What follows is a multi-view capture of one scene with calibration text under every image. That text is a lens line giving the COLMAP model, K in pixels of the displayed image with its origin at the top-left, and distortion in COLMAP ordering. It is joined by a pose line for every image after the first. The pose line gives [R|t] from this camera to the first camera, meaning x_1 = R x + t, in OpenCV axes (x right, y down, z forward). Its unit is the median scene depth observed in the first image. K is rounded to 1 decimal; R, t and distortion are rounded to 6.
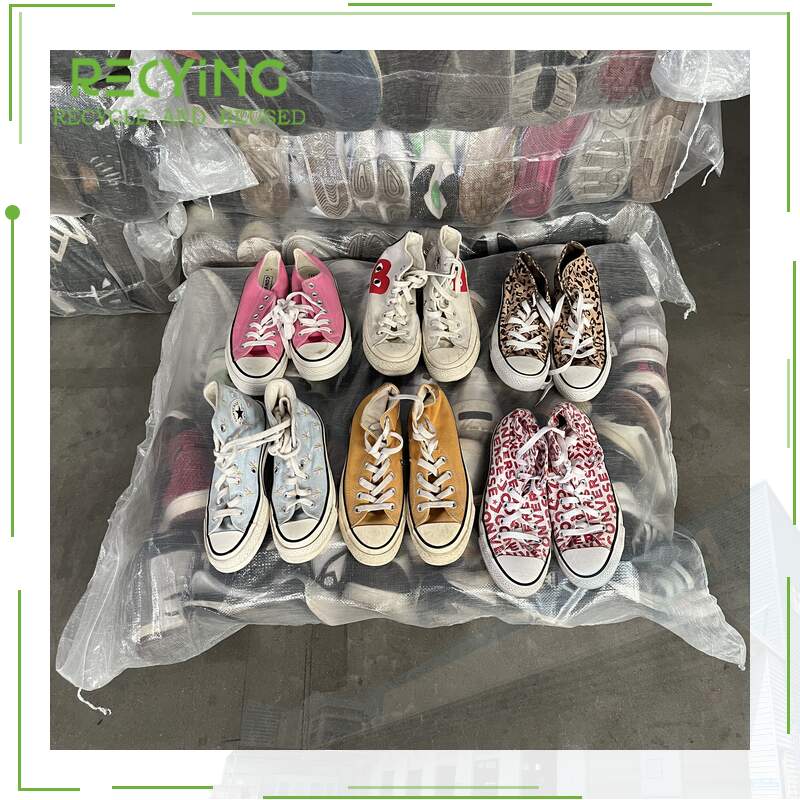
lens RADIAL K [[712.0, 0, 400.5], [0, 712.0, 418.9], [0, 0, 1]] dist [0.000249, -0.001881]
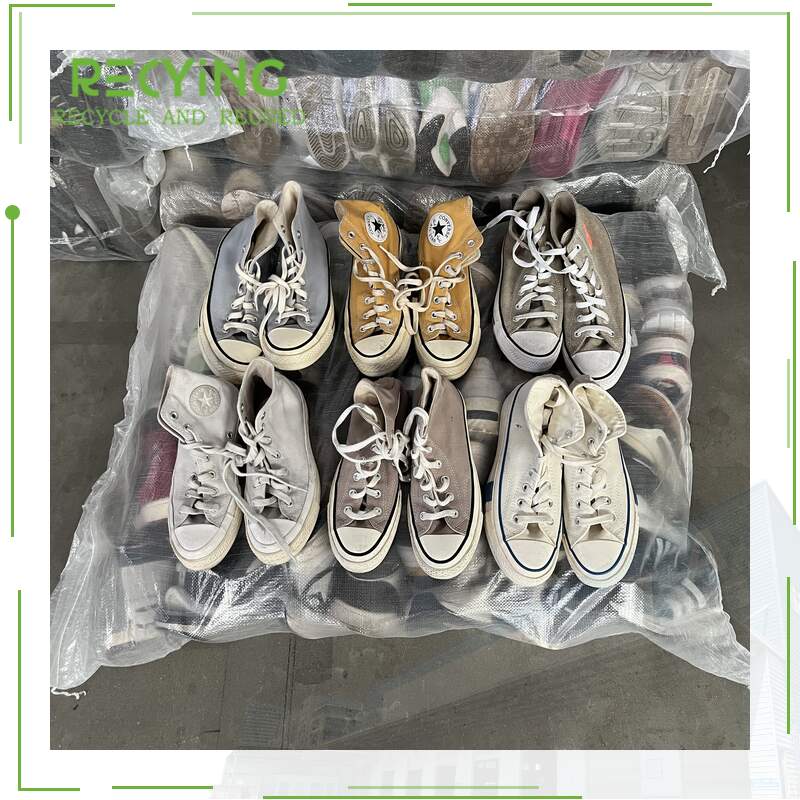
lens RADIAL K [[700.7, 0, 410.3], [0, 700.7, 399.5], [0, 0, 1]] dist [0.004086, -0.010183]
pose [[0.999432, 0.033669, 0.001162, 0.016838], [-0.033550, 0.991579, 0.125083, -0.116743], [0.003059, -0.125051, 0.992146, 0.101176]]
